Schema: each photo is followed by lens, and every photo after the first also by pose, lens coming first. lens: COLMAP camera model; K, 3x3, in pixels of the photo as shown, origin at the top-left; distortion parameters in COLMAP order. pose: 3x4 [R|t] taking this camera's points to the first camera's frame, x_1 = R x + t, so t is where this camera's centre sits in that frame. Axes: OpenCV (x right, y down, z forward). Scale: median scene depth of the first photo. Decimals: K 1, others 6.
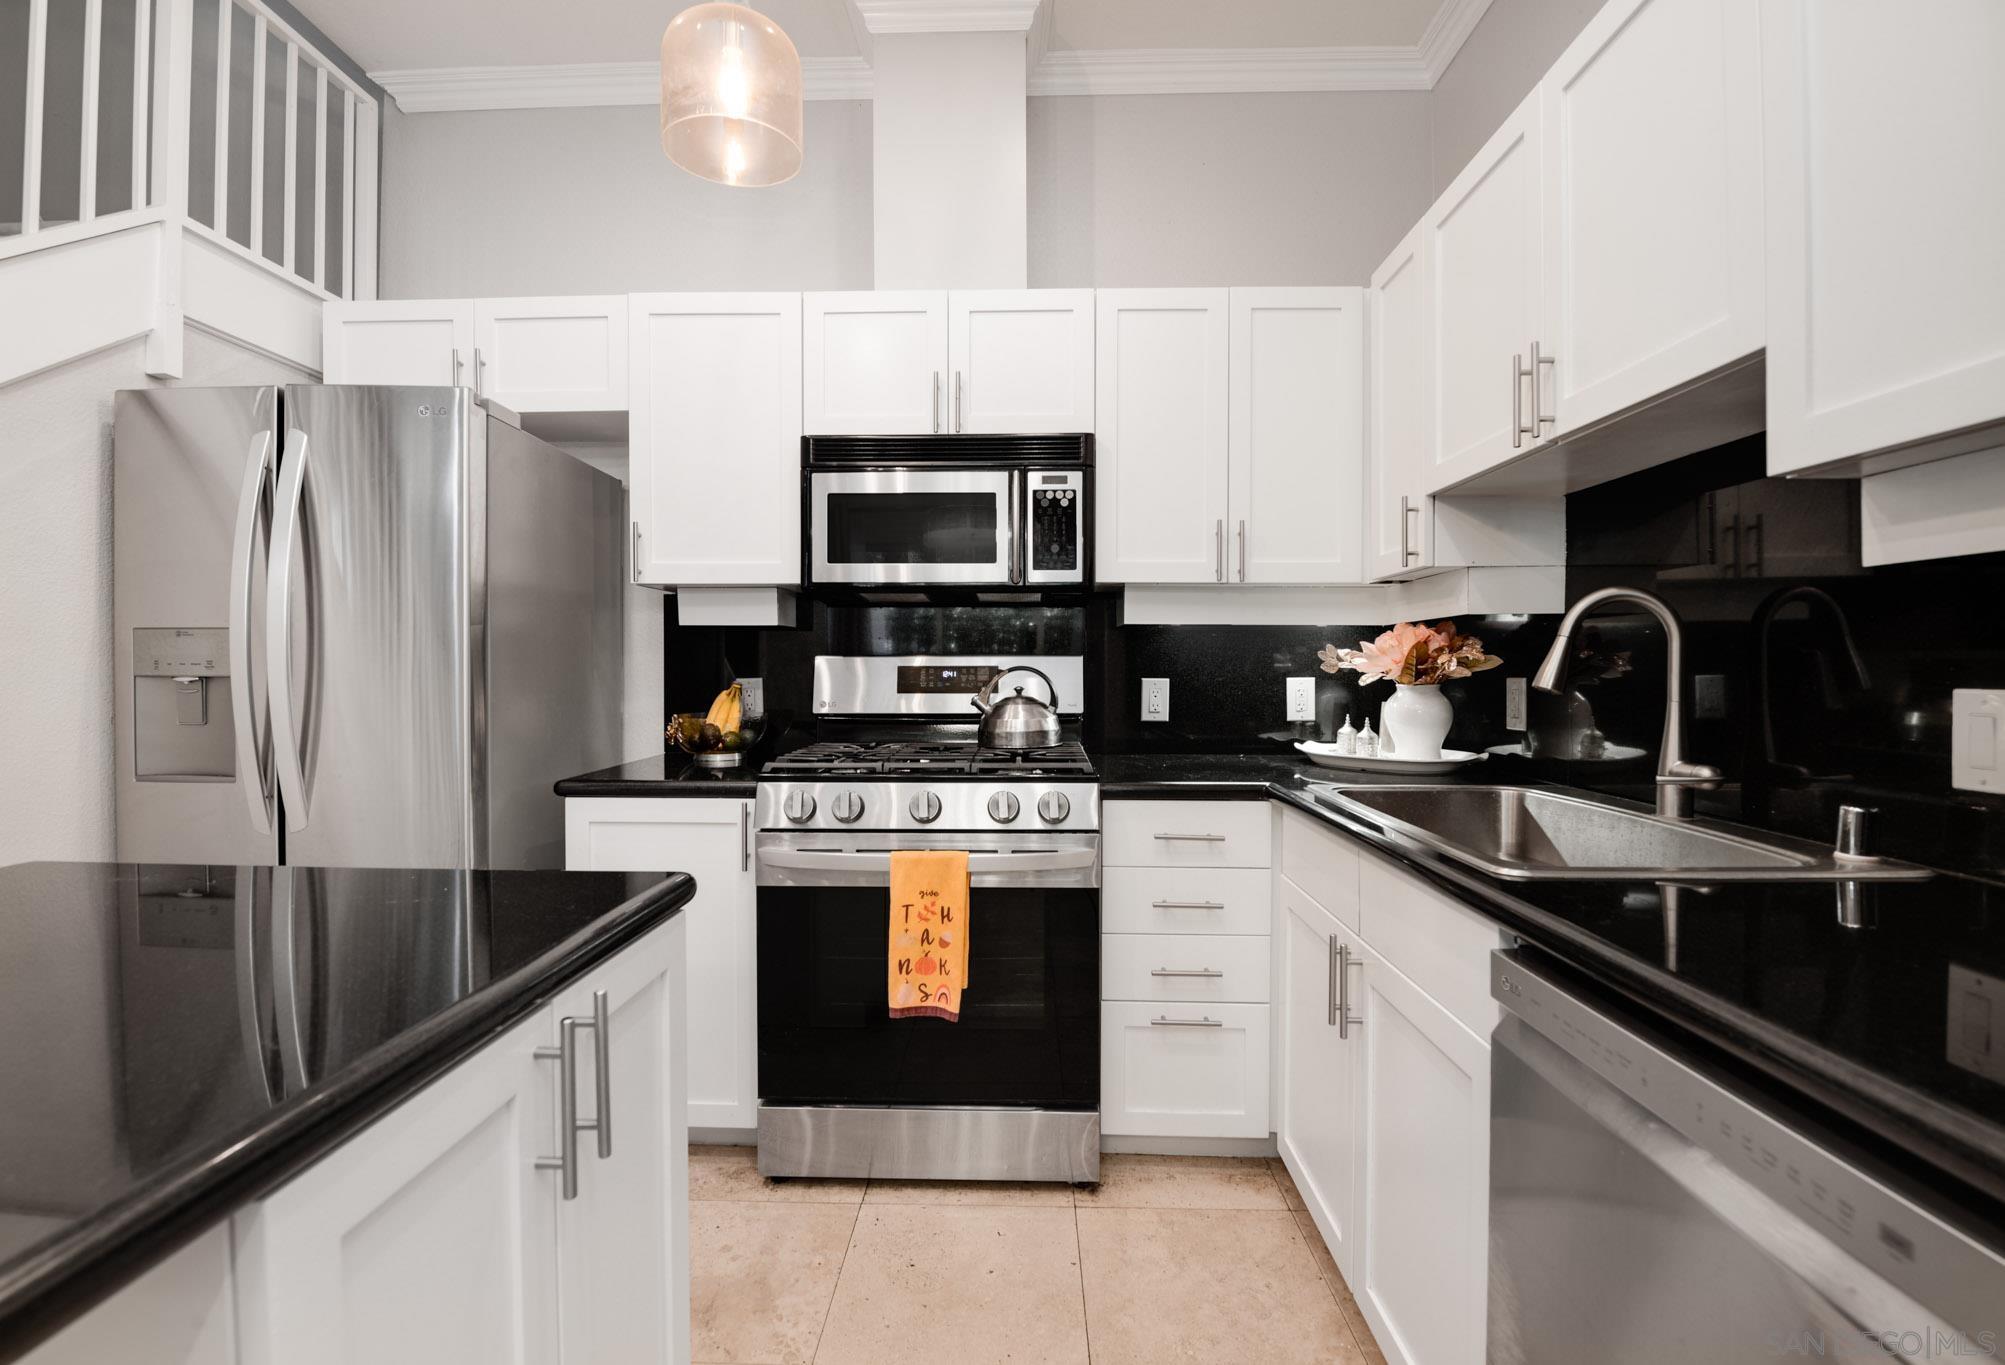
lens RADIAL K [[907.8, 0, 1004.2], [0, 907.8, 677.6], [0, 0, 1]] dist [-0.009088, -0.005170]
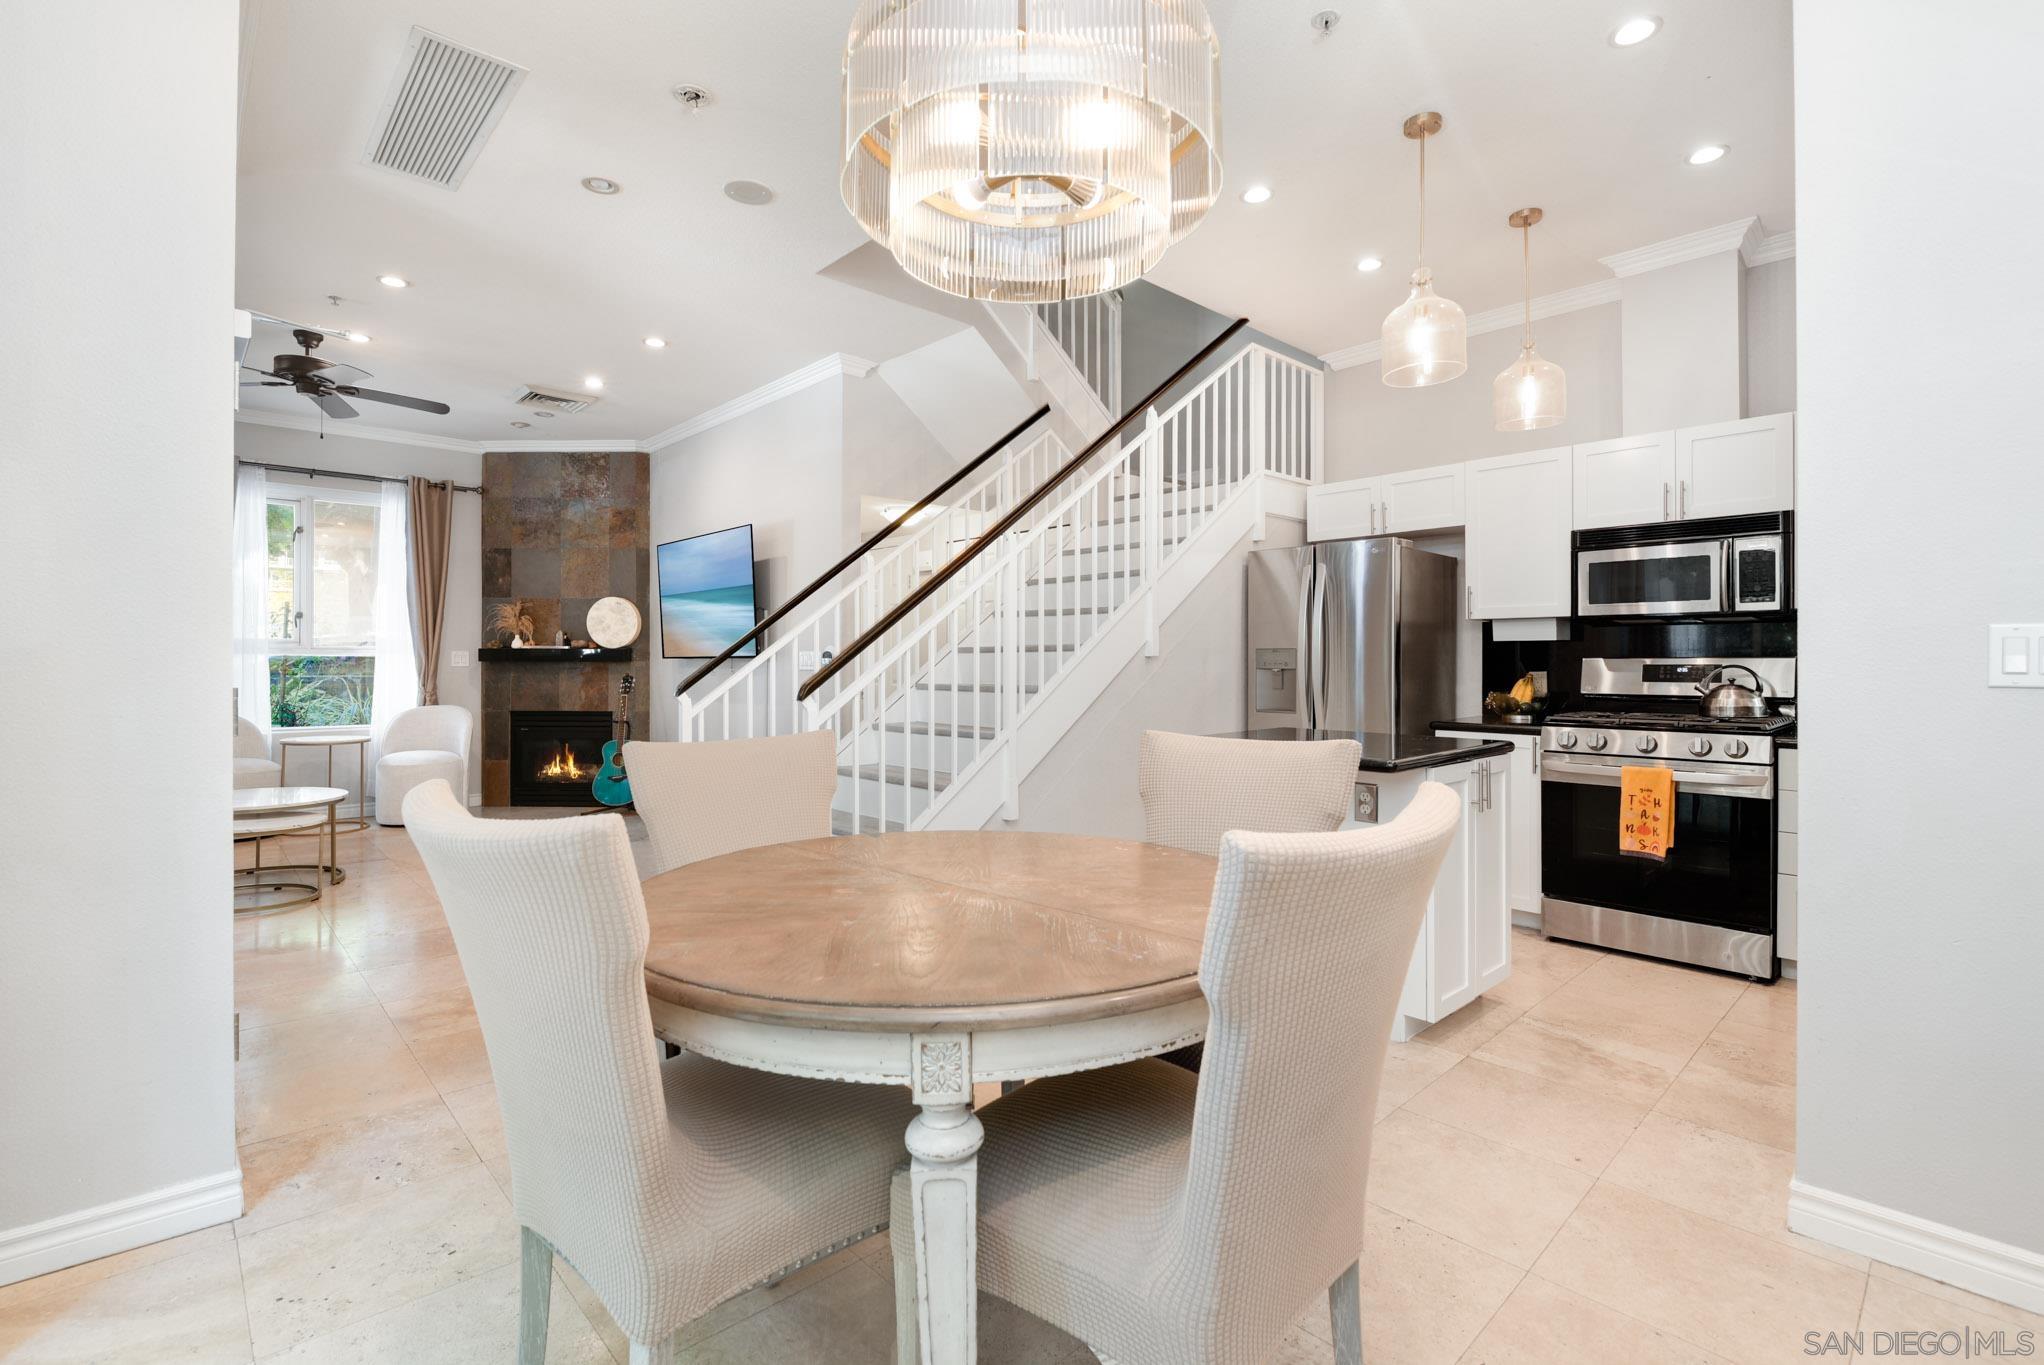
lens RADIAL K [[934.5, 0, 1011.2], [0, 934.5, 665.8], [0, 0, 1]] dist [0.006889, -0.003104]
pose [[0.704940, 0.000530, -0.709267, 0.310296], [-0.006160, 0.999967, -0.005375, 0.006118], [0.709241, 0.008158, 0.704919, -1.084785]]
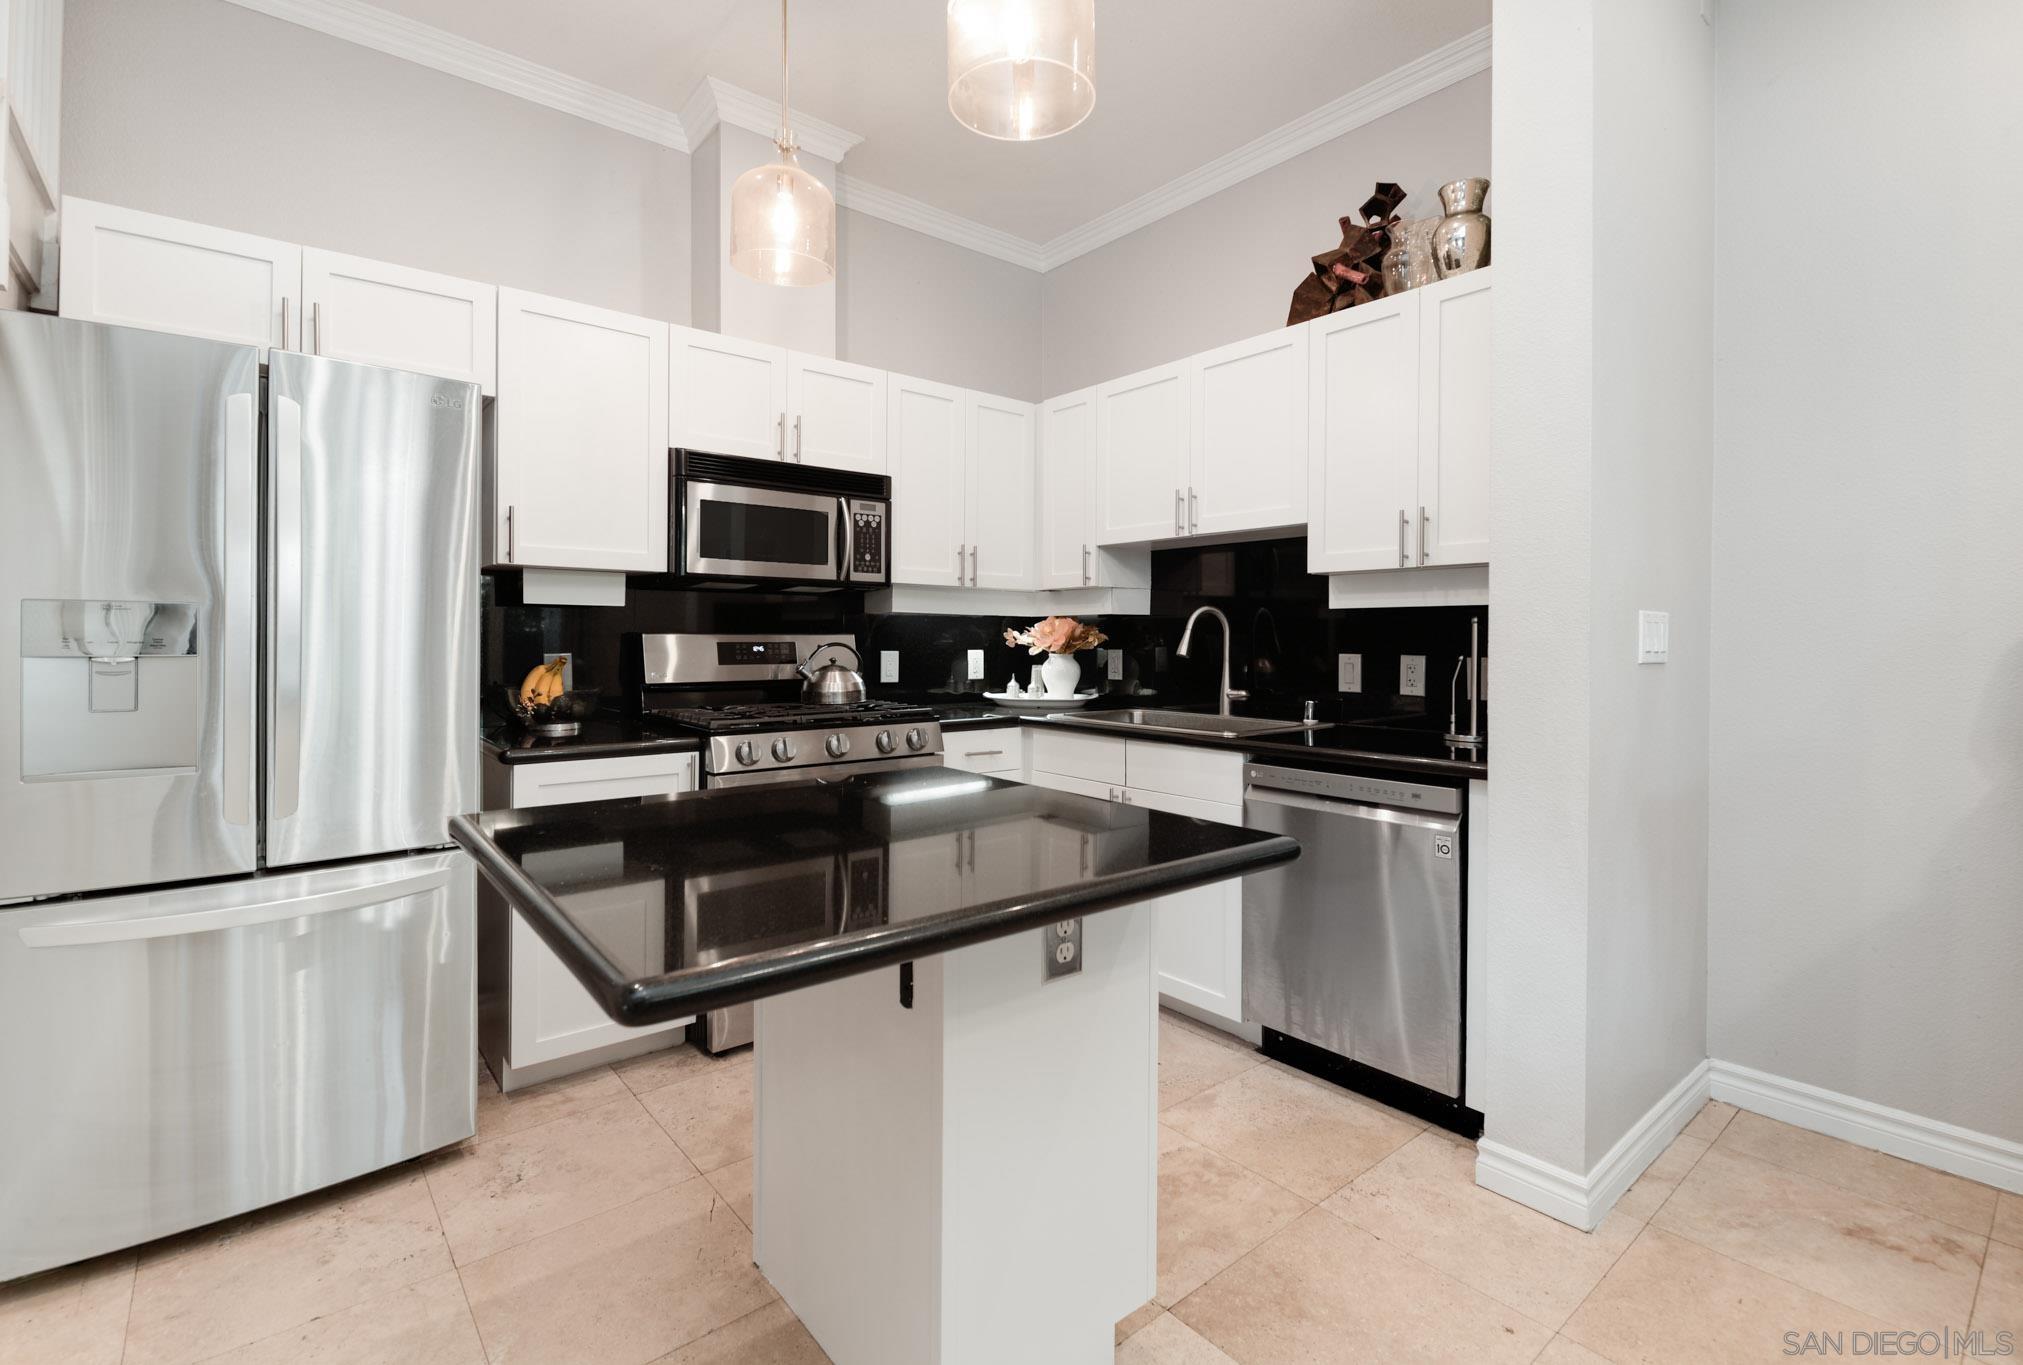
lens RADIAL K [[926.3, 0, 1040.8], [0, 926.3, 645.0], [0, 0, 1]] dist [-0.000901, -0.004556]
pose [[0.743563, -0.002944, 0.668660, -0.730178], [0.003623, 0.999993, 0.000373, -0.009296], [-0.668656, 0.002145, 0.743569, -0.233087]]
